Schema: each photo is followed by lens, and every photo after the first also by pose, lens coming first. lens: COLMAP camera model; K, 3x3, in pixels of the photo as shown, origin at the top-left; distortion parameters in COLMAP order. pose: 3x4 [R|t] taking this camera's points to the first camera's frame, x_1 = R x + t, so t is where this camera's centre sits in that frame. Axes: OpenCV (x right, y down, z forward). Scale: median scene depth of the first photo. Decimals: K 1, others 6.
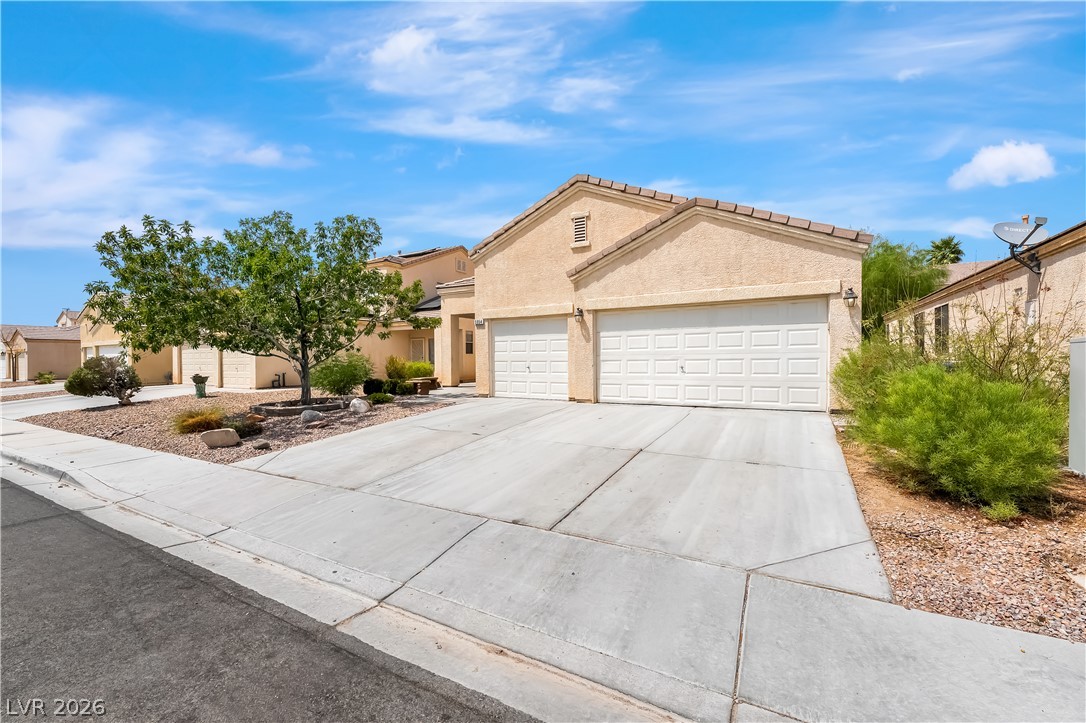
lens RADIAL K [[439.2, 0, 547.1], [0, 439.2, 363.3], [0, 0, 1]] dist [-0.000987, -0.000914]
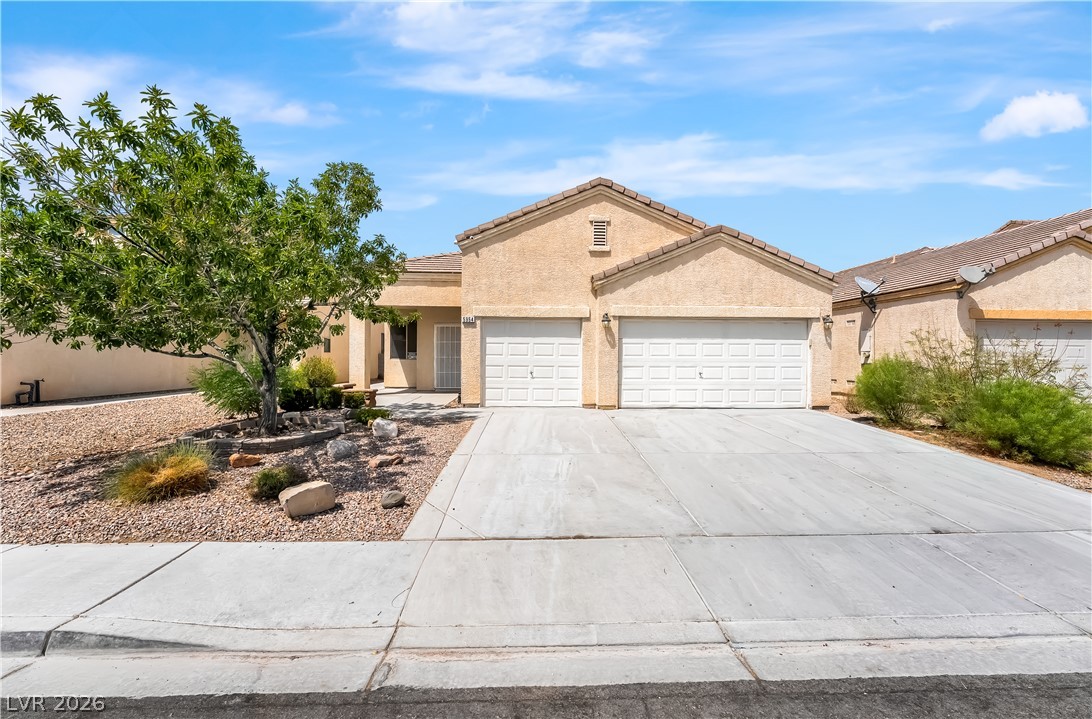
lens RADIAL K [[438.5, 0, 541.0], [0, 438.5, 357.6], [0, 0, 1]] dist [-0.000826, -0.000421]
pose [[0.855847, 0.014998, 0.517012, -0.562016], [-0.009658, 0.999869, -0.013017, -0.011886], [-0.517139, 0.006148, 0.855879, 0.234173]]
